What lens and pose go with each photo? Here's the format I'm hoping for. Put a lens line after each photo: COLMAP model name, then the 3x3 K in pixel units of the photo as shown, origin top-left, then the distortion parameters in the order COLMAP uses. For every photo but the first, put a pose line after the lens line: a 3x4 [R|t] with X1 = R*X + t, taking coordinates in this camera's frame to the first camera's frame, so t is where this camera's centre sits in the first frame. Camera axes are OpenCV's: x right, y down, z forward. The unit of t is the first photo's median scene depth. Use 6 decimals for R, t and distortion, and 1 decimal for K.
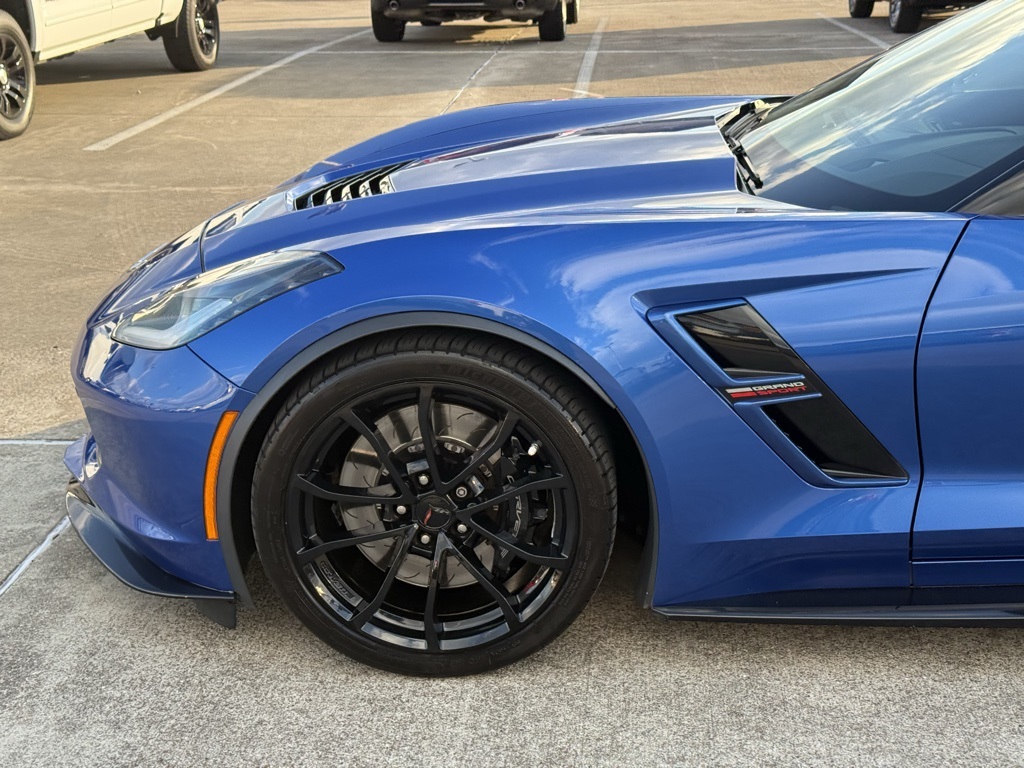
lens RADIAL K [[1440.5, 0, 517.2], [0, 1440.5, 385.4], [0, 0, 1]] dist [0.102046, 0.000000]
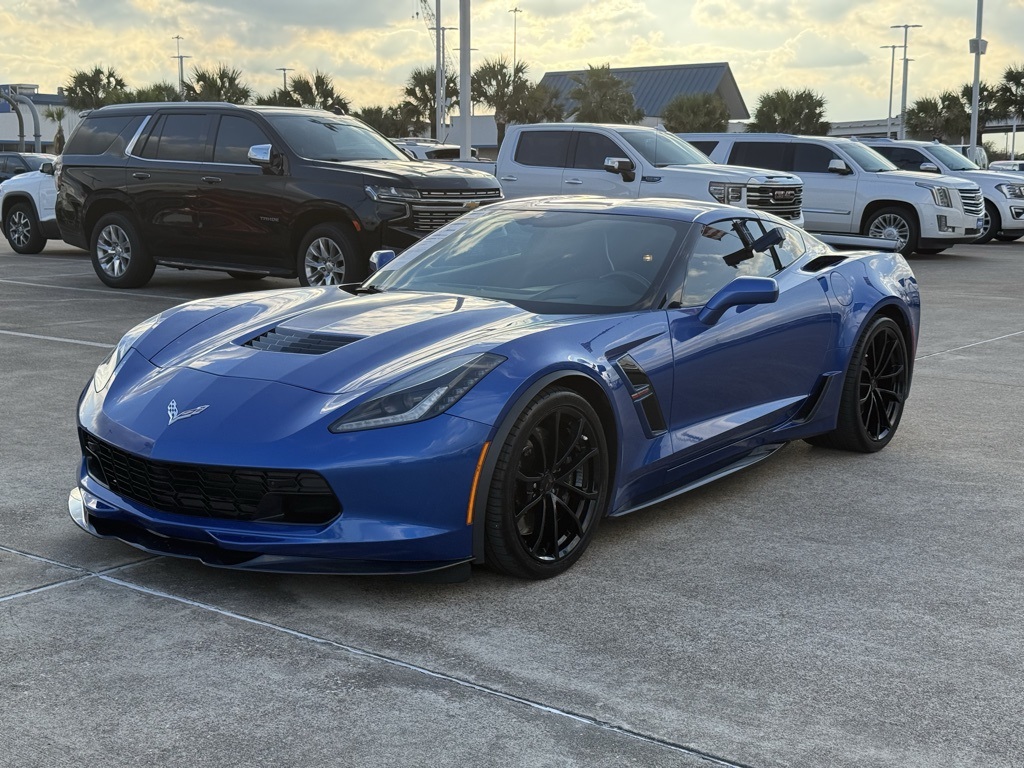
lens RADIAL K [[1440.5, 0, 509.5], [0, 1440.5, 381.5], [0, 0, 1]] dist [0.102046, 0.000000]
pose [[0.554272, -0.105955, 0.825564, -1.644482], [0.245202, 0.968634, -0.040308, 0.023962], [-0.795398, 0.224771, 0.562867, -0.042240]]
